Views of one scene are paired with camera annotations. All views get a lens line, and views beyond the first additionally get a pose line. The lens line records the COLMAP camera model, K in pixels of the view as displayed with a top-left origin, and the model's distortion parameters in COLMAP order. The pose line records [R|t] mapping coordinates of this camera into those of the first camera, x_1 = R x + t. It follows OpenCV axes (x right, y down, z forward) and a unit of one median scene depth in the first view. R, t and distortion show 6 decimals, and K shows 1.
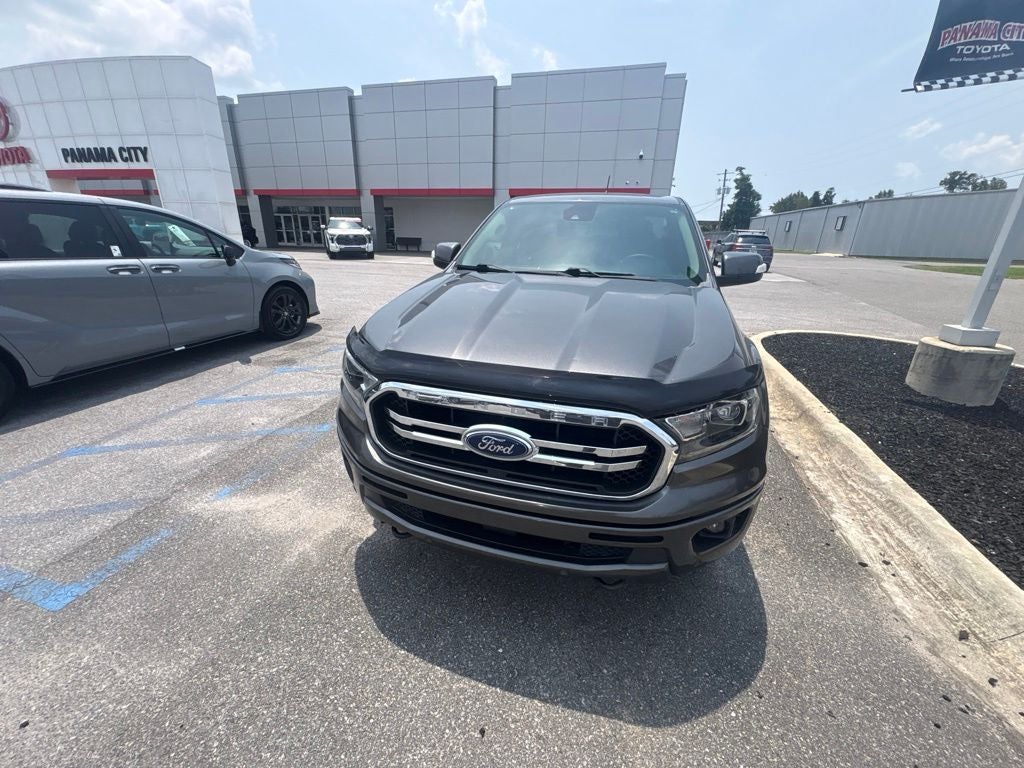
lens RADIAL K [[405.1, 0, 512.0], [0, 405.1, 384.0], [0, 0, 1]] dist [-0.000891, 0.000047]
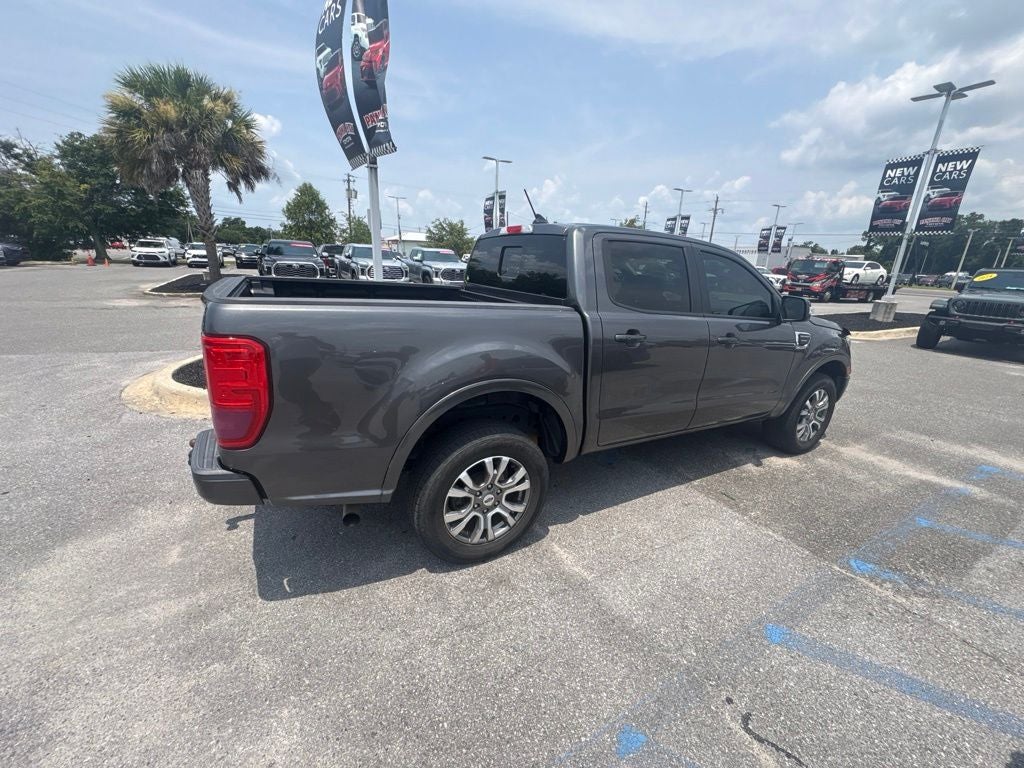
lens RADIAL K [[405.6, 0, 512.5], [0, 405.6, 384.6], [0, 0, 1]] dist [0.000339, -0.000358]
pose [[-0.712076, -0.255663, 0.653899, -0.286140], [0.192687, 0.824422, 0.532165, -0.650692], [-0.675144, 0.504940, -0.537789, 1.645862]]
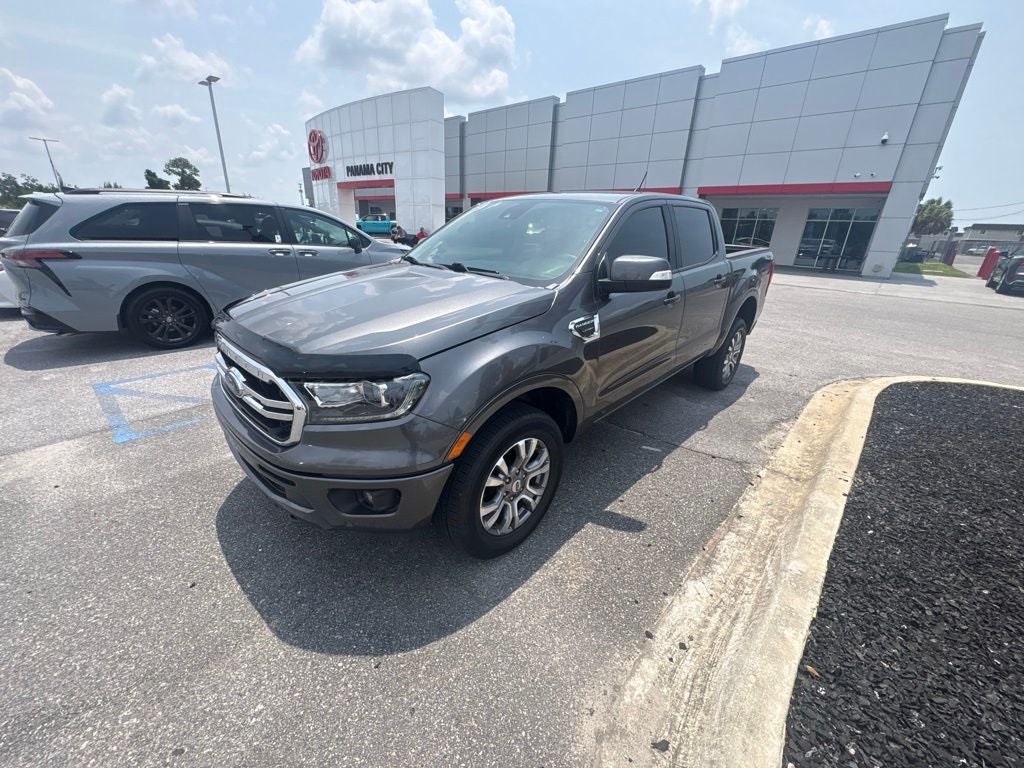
lens RADIAL K [[404.4, 0, 514.2], [0, 404.4, 385.3], [0, 0, 1]] dist [0.001625, -0.000490]
pose [[0.891338, 0.177780, -0.417027, 0.469755], [-0.177127, 0.983349, 0.040620, -0.022074], [0.417305, 0.037661, 0.907986, 0.060545]]
